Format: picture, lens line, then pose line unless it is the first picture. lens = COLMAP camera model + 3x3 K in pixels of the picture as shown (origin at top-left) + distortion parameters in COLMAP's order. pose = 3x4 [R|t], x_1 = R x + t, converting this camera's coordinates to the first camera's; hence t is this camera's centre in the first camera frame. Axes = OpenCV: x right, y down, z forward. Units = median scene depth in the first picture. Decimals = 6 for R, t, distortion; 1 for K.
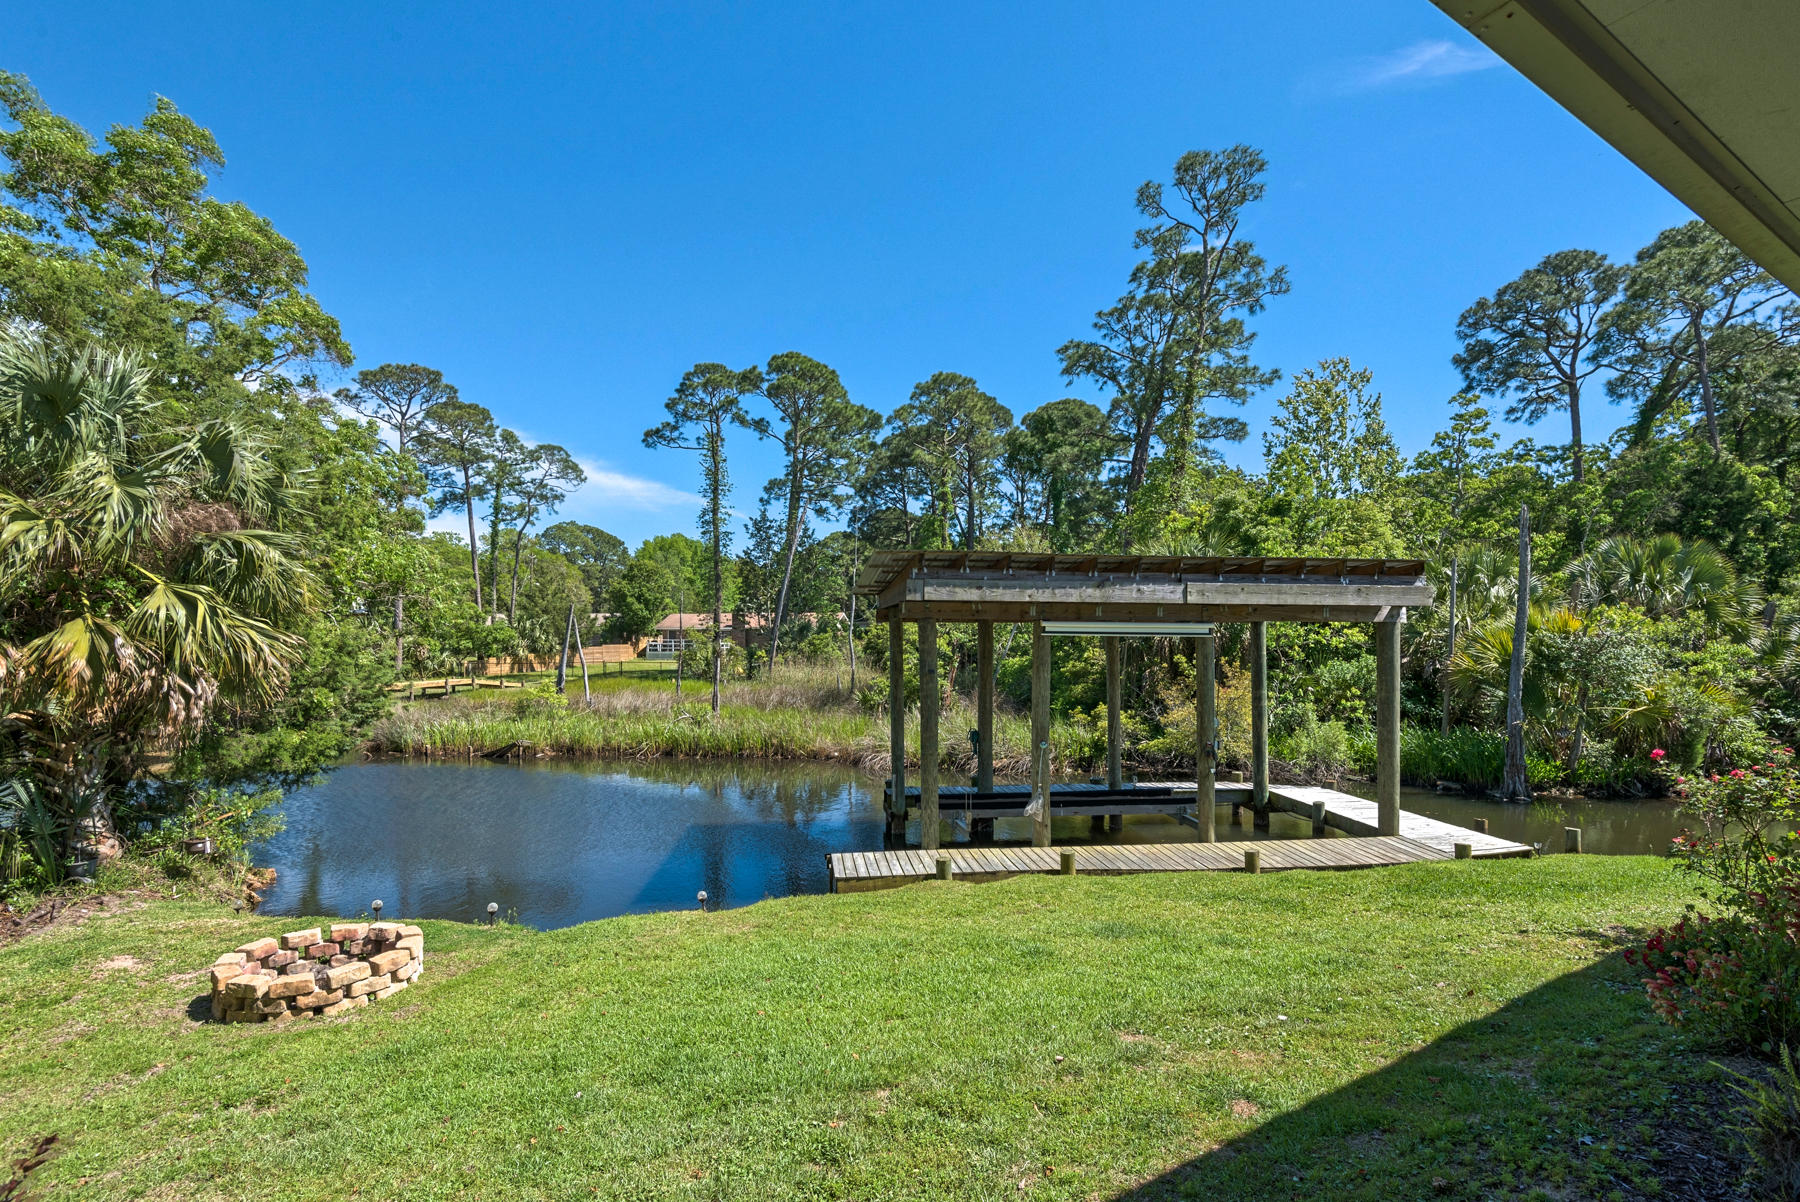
lens RADIAL K [[856.0, 0, 906.2], [0, 856.0, 643.7], [0, 0, 1]] dist [0.069415, -0.072676]
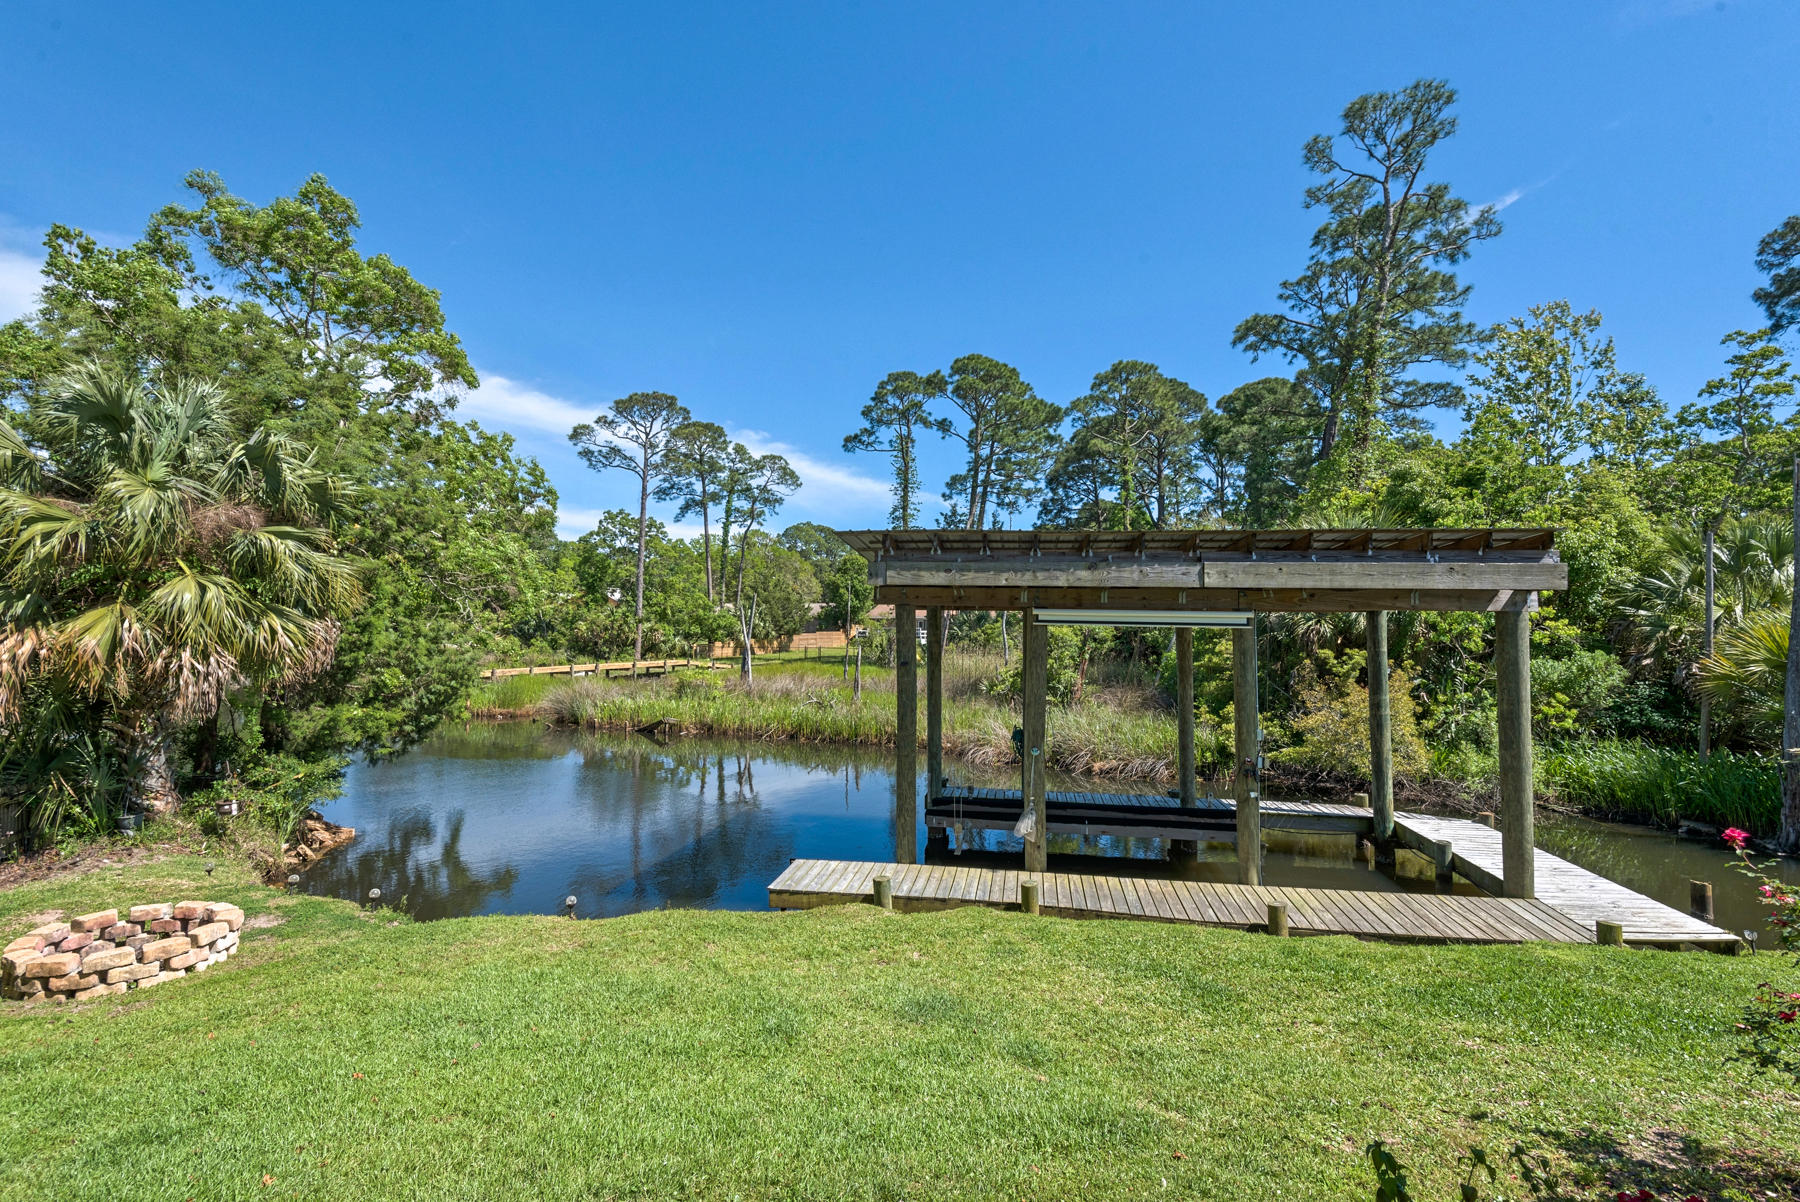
lens RADIAL K [[814.1, 0, 901.2], [0, 814.1, 591.3], [0, 0, 1]] dist [0.038035, -0.021580]
pose [[0.961631, -0.003274, -0.274327, 0.074584], [-0.010616, 0.998736, -0.049134, -0.000437], [0.274141, 0.050161, 0.960381, 0.048965]]
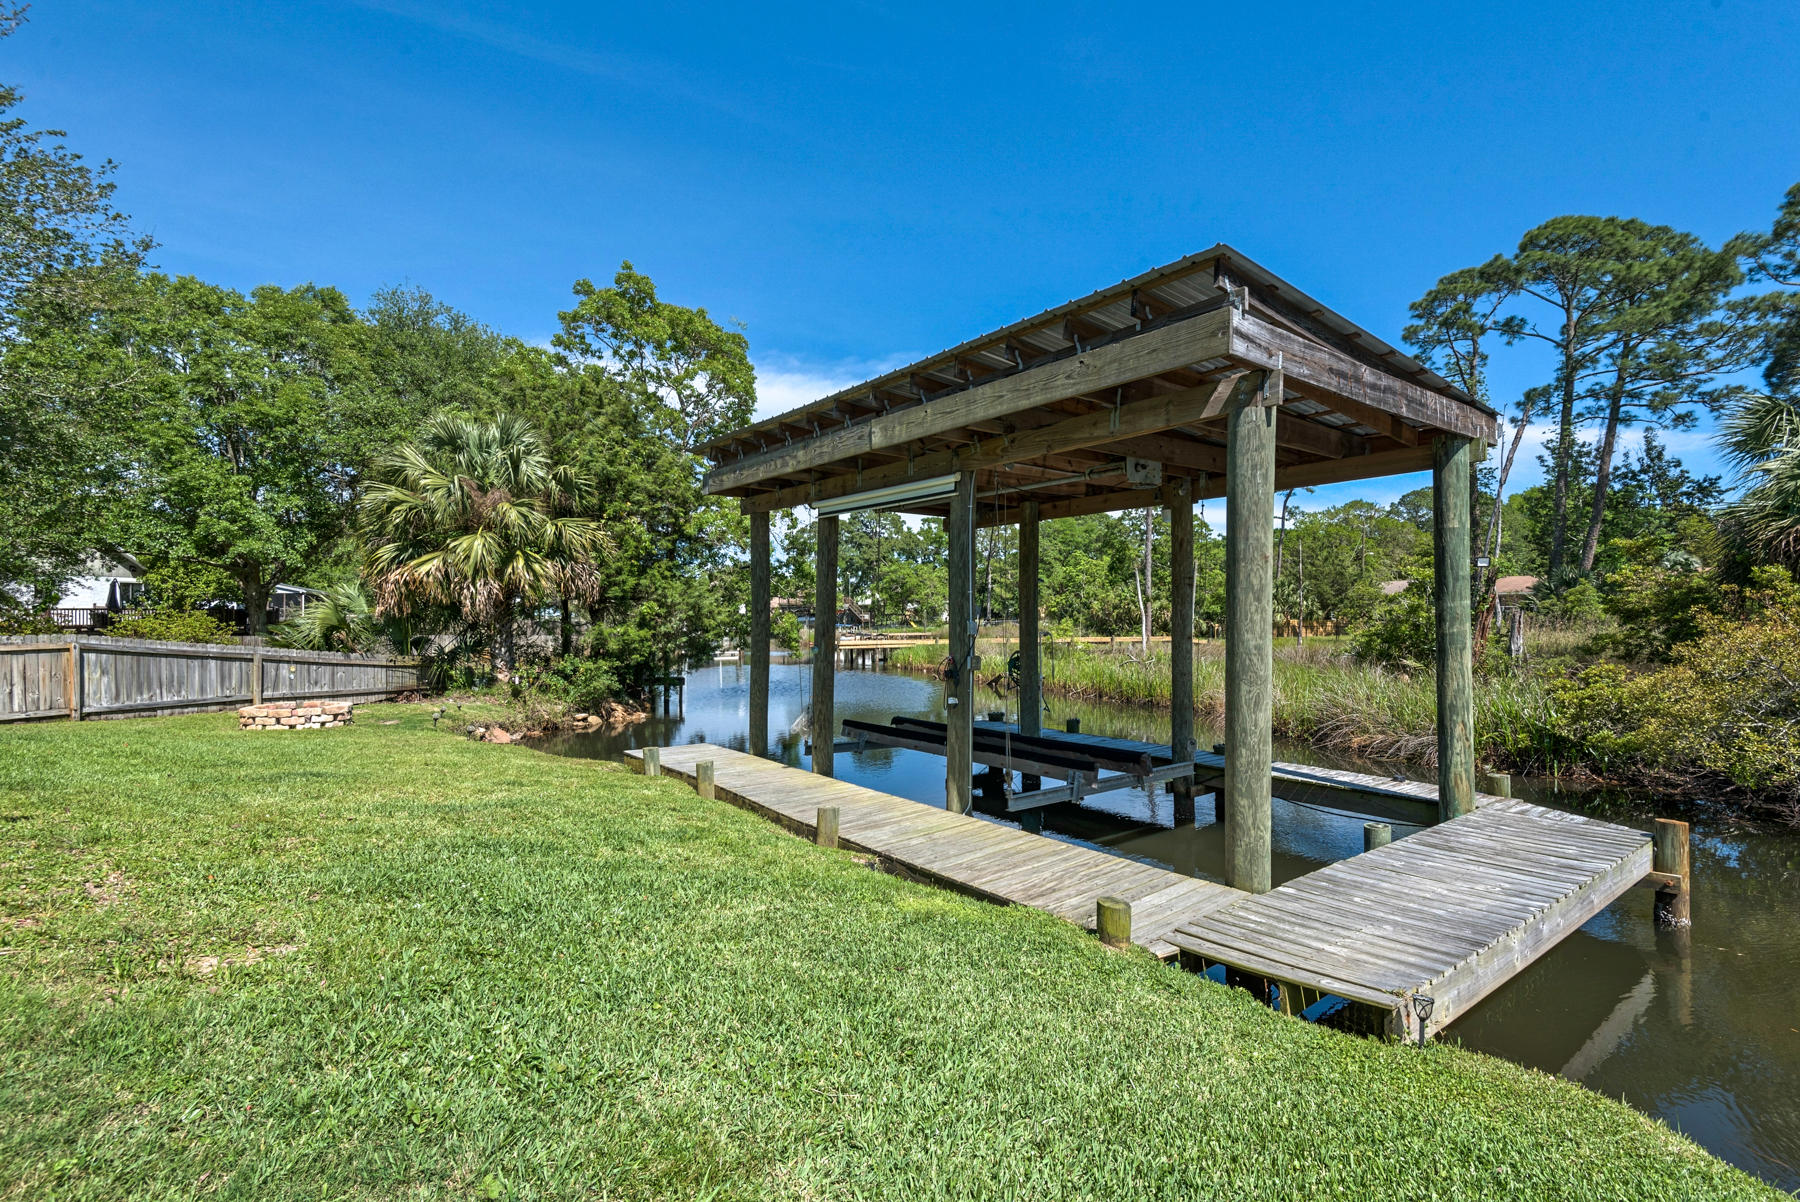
lens RADIAL K [[819.7, 0, 925.1], [0, 819.7, 609.2], [0, 0, 1]] dist [0.035707, -0.015759]
pose [[0.534717, -0.008770, -0.844986, 0.254870], [-0.006034, 0.999881, -0.014196, 0.026479], [0.845010, 0.012689, 0.534601, 0.195213]]
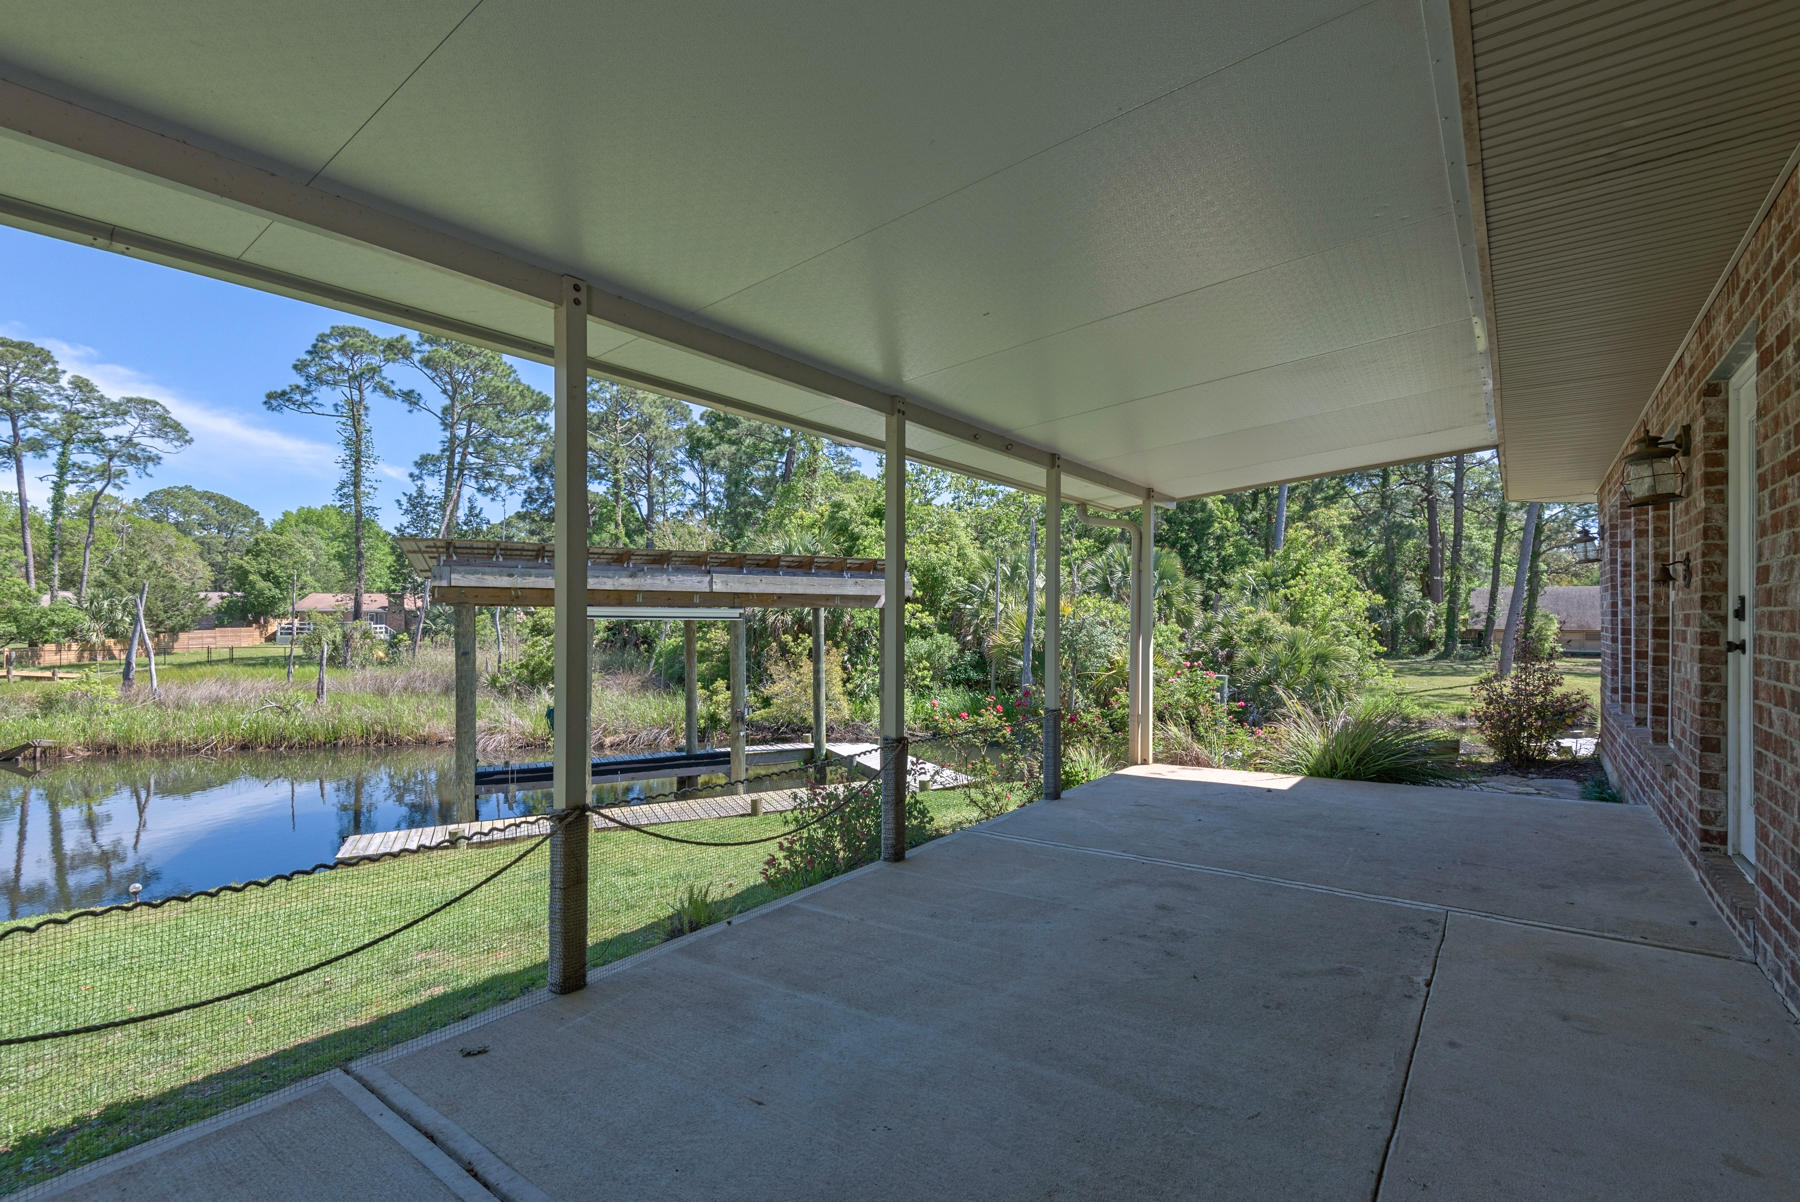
lens RADIAL K [[801.6, 0, 904.4], [0, 801.6, 616.7], [0, 0, 1]] dist [0.025369, -0.015533]
pose [[0.940878, 0.000398, 0.338746, 0.057386], [0.003066, 0.999948, -0.009690, -0.000488], [-0.338732, 0.010155, 0.940828, -0.032937]]
